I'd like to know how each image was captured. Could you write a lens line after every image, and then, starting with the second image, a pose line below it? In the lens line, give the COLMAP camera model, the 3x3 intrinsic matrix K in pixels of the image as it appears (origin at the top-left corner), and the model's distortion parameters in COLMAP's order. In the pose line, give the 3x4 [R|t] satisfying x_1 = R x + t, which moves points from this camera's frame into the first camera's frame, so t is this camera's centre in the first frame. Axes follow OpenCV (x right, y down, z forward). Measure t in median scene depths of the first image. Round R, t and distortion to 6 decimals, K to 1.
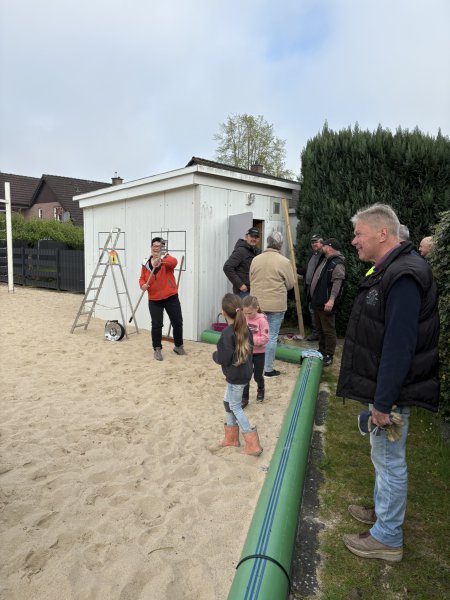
lens RADIAL K [[480.2, 0, 225.0], [0, 480.2, 300.0], [0, 0, 1]] dist [0.064724, -0.003569]
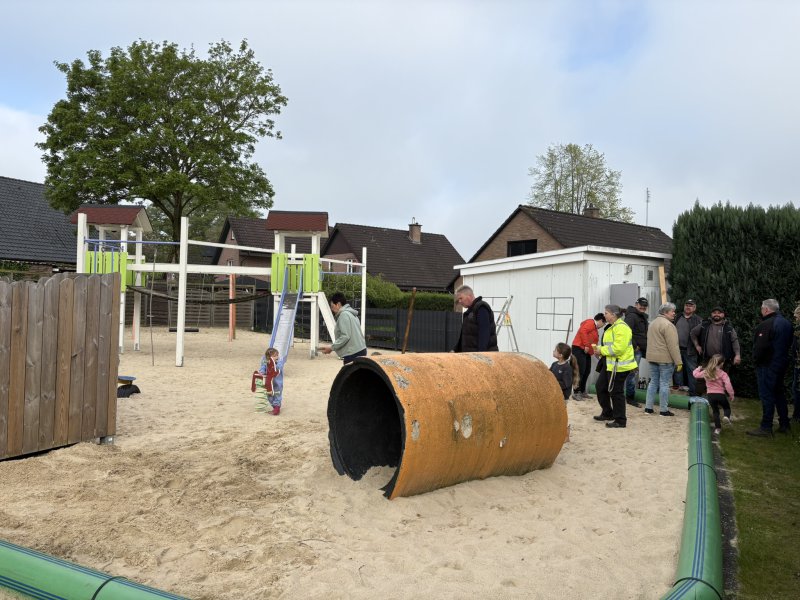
lens RADIAL K [[640.2, 0, 400.0], [0, 640.2, 300.0], [0, 0, 1]] dist [0.064724, -0.003569]
pose [[0.981616, -0.001227, -0.190862, -0.178773], [-0.019841, 0.993906, -0.108432, 0.037396], [0.189832, 0.110226, 0.975610, -0.562758]]
